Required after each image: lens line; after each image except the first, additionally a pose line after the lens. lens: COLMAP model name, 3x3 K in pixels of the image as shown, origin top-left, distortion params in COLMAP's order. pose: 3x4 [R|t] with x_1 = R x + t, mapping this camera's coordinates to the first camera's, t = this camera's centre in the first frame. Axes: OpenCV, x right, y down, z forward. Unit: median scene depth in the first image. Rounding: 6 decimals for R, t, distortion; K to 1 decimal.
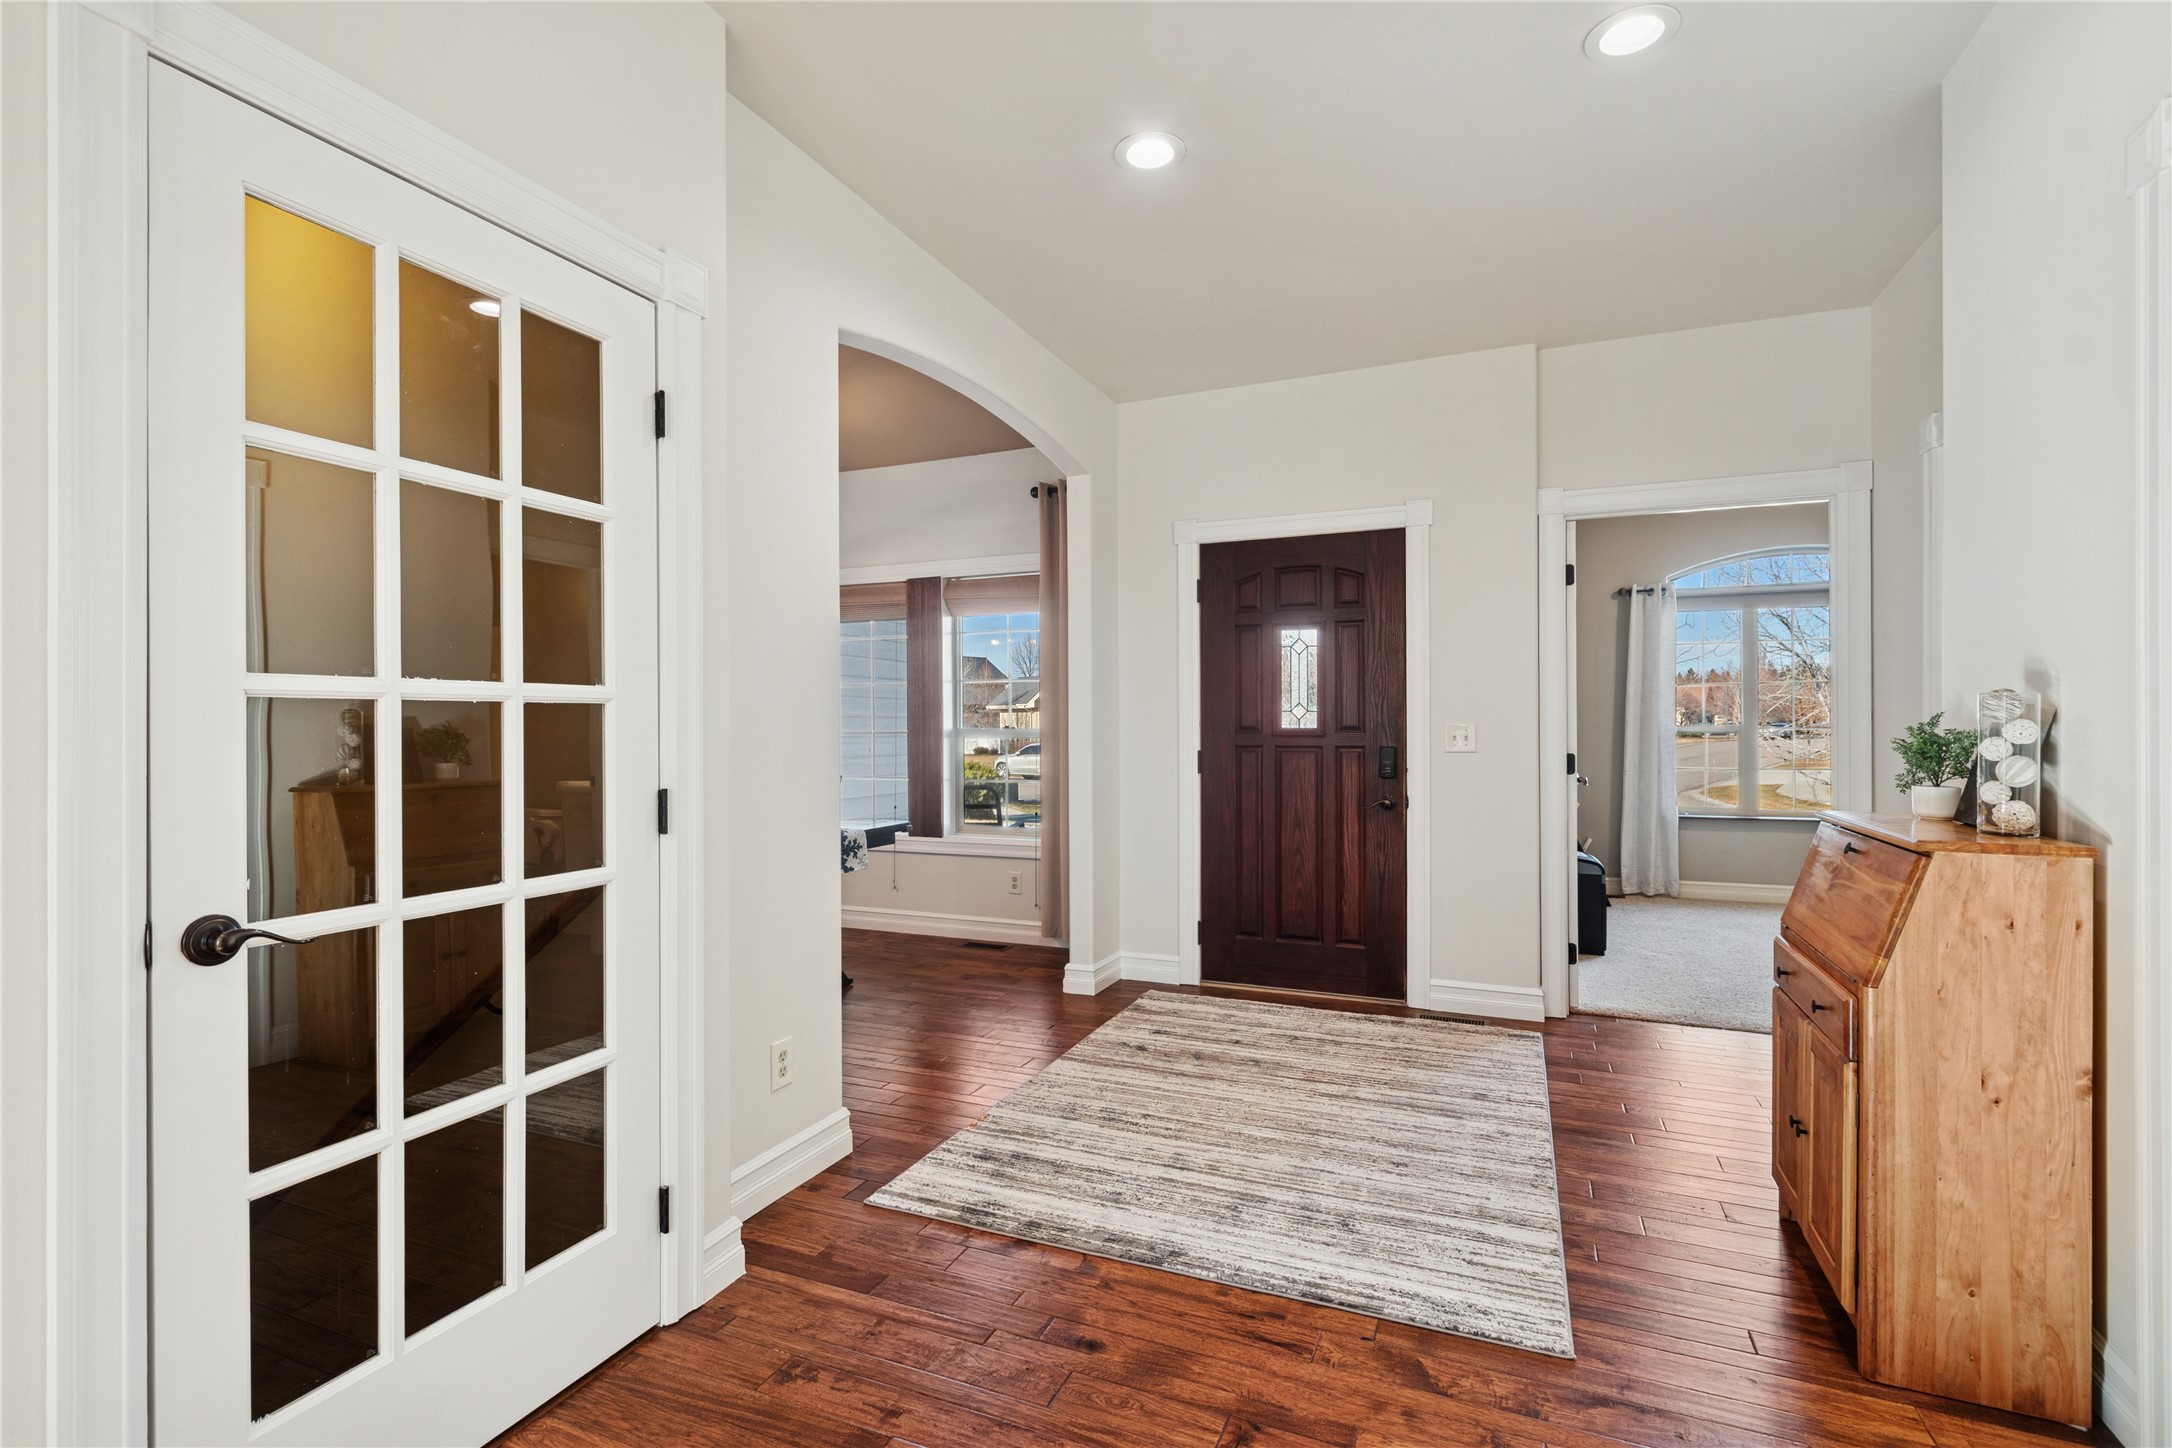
lens RADIAL K [[995.3, 0, 1092.0], [0, 995.3, 729.5], [0, 0, 1]] dist [-0.000477, -0.000018]
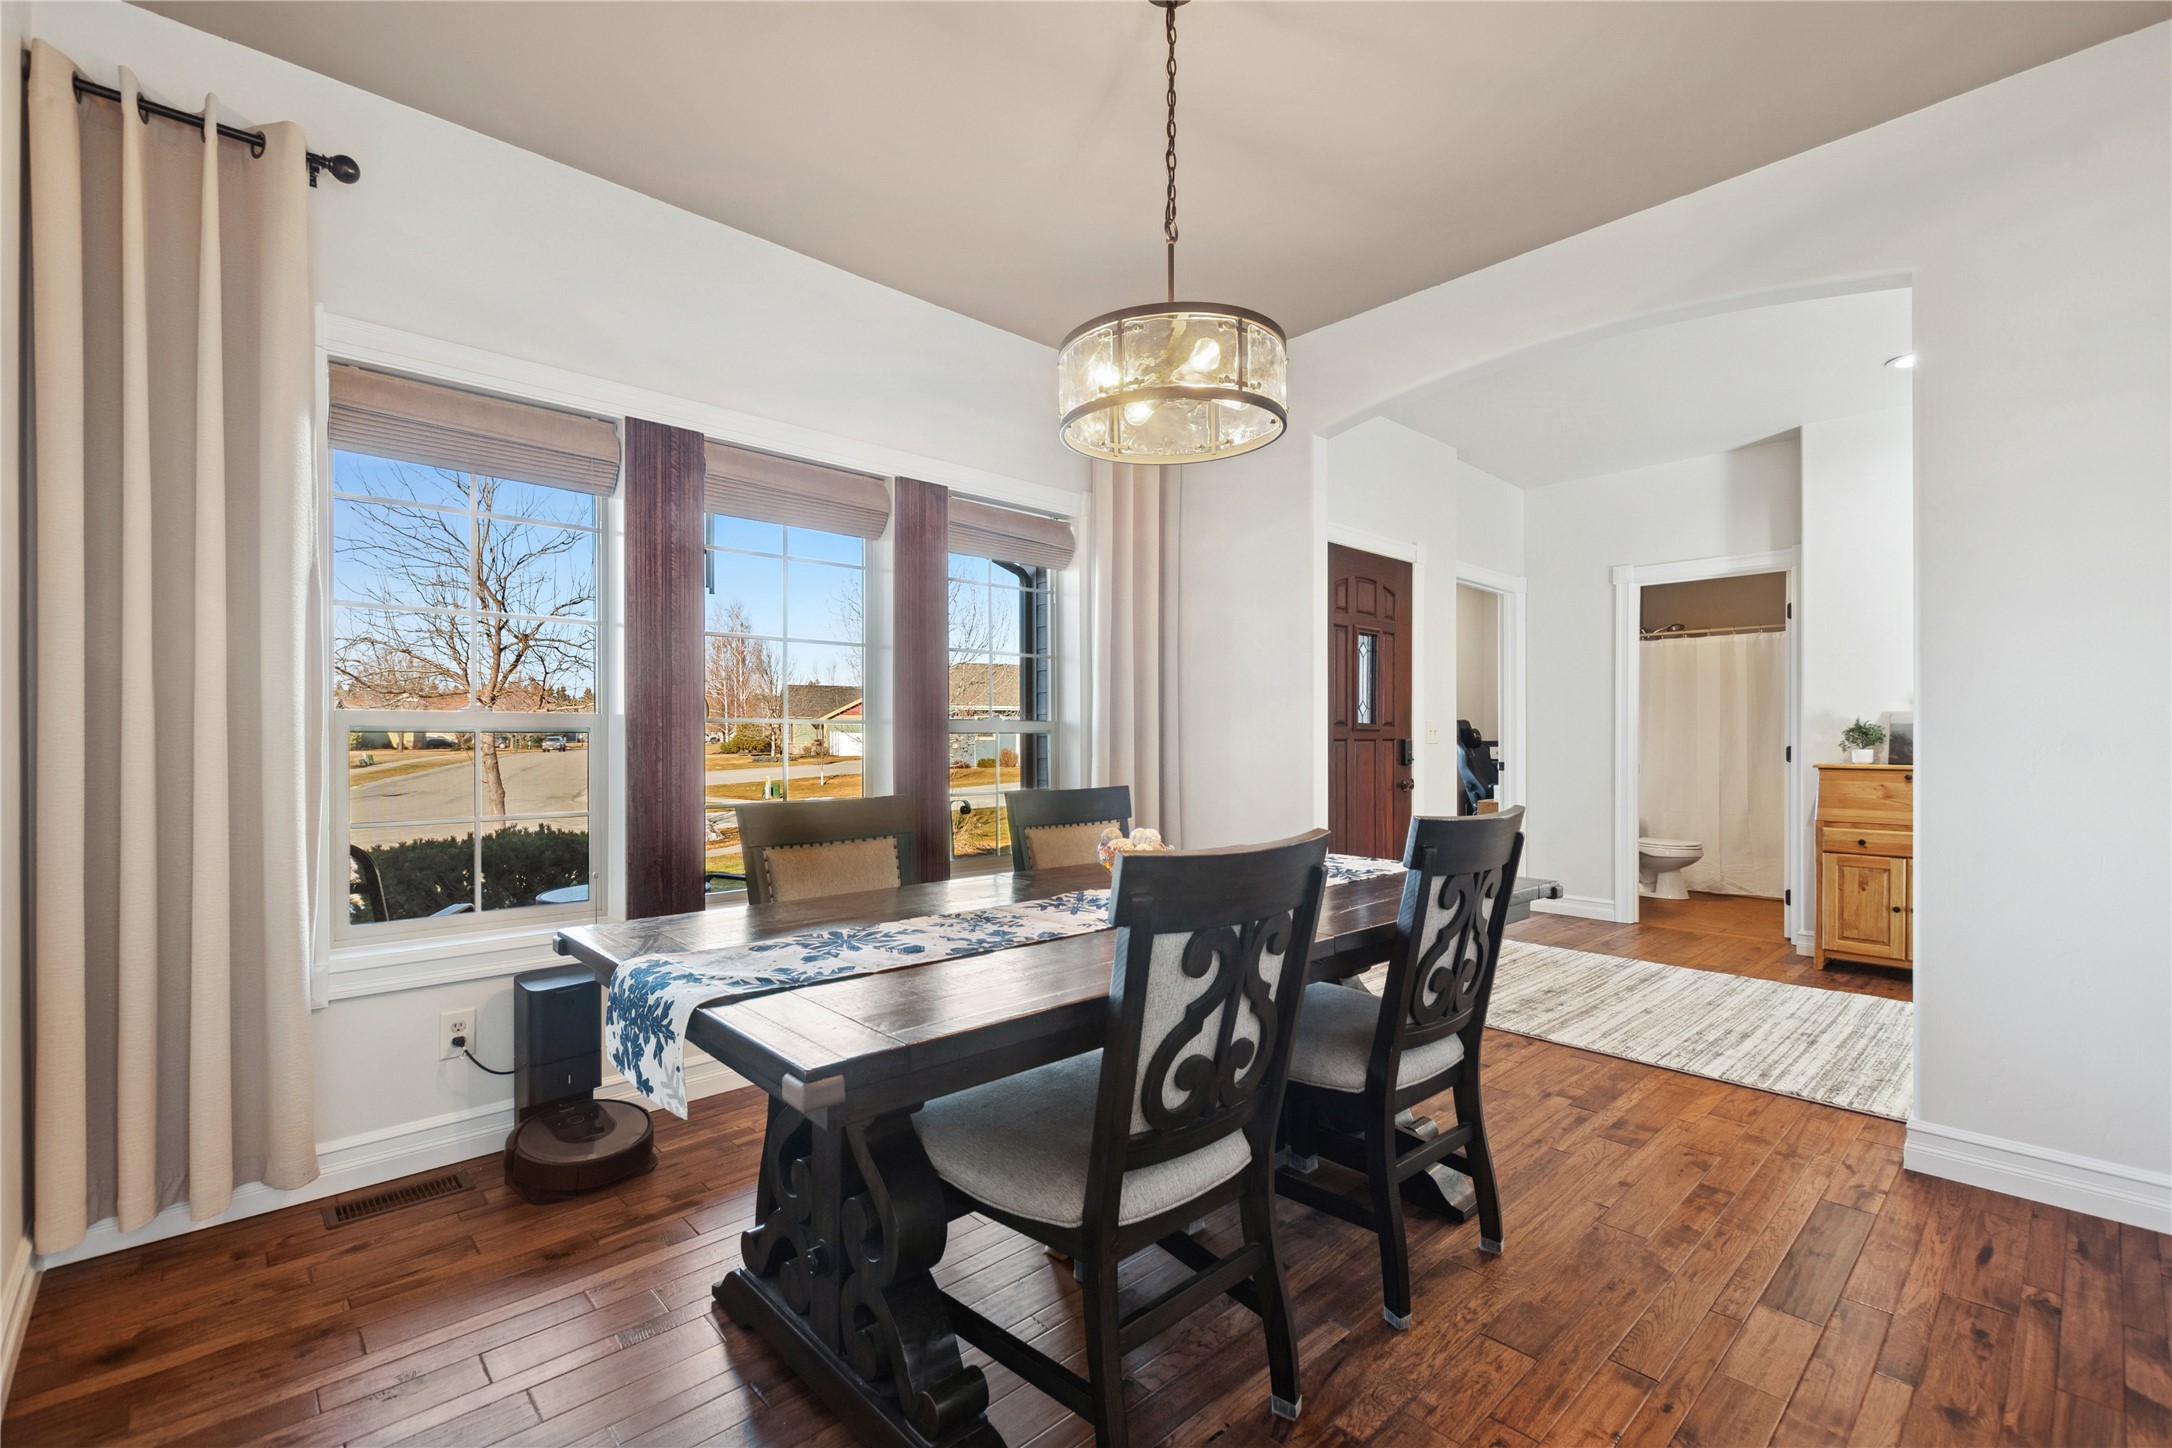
lens RADIAL K [[949.6, 0, 1087.4], [0, 949.6, 733.8], [0, 0, 1]] dist [-0.000274, -0.000010]
pose [[0.410722, 0.004972, 0.911747, -1.212050], [-0.005117, 0.999982, -0.003148, 0.026271], [-0.911746, -0.003372, 0.410740, 1.113644]]
